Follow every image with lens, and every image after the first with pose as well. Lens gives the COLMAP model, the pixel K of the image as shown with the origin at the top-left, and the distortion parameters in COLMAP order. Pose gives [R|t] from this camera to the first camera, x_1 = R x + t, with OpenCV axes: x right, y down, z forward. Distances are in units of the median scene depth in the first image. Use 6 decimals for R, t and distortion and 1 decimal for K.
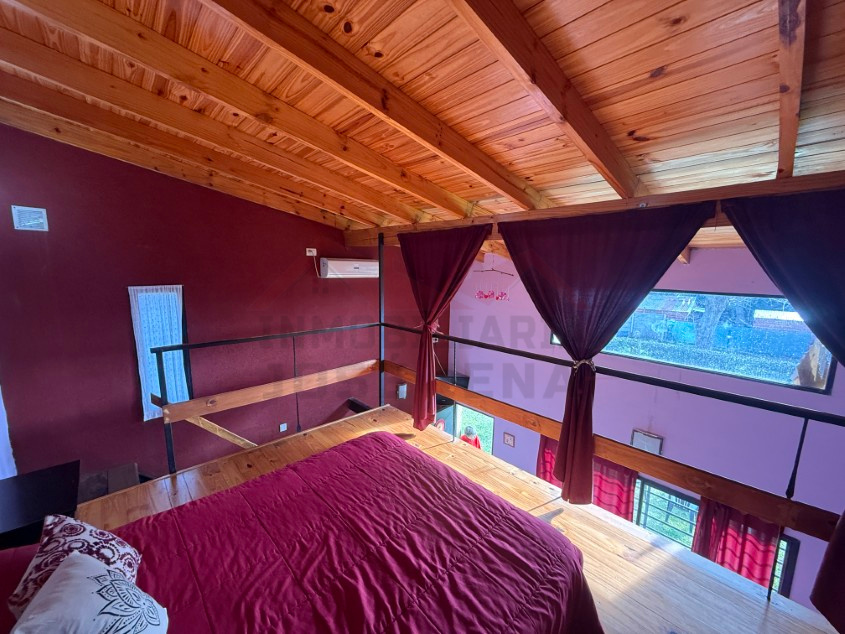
lens RADIAL K [[336.8, 0, 421.5], [0, 336.8, 317.6], [0, 0, 1]] dist [0.000864, 0.000231]
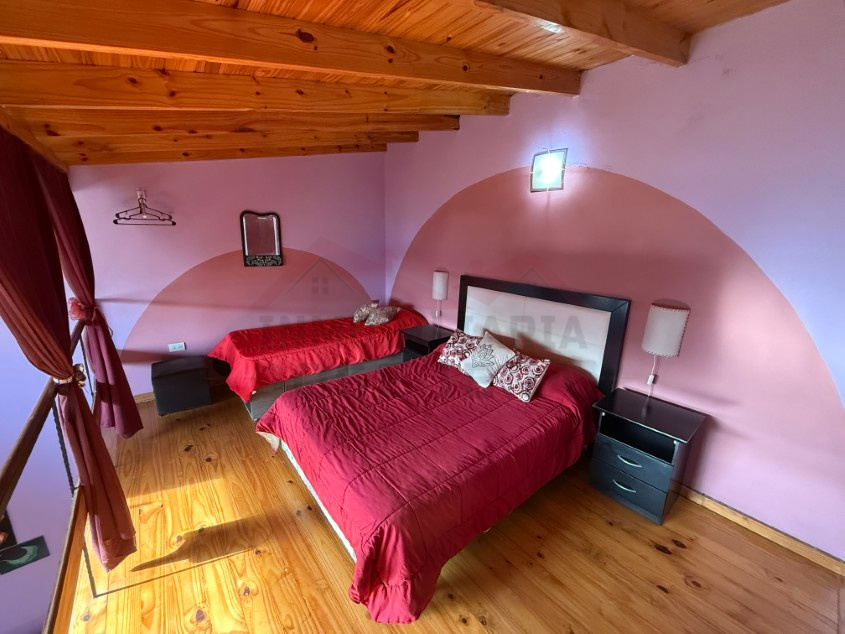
lens RADIAL K [[336.8, 0, 421.5], [0, 336.8, 317.6], [0, 0, 1]] dist [0.000864, 0.000231]
pose [[-0.996911, -0.058066, 0.052876, -0.251683], [-0.033342, 0.922535, 0.384469, -0.279854], [-0.071105, 0.381519, -0.921622, 1.818746]]
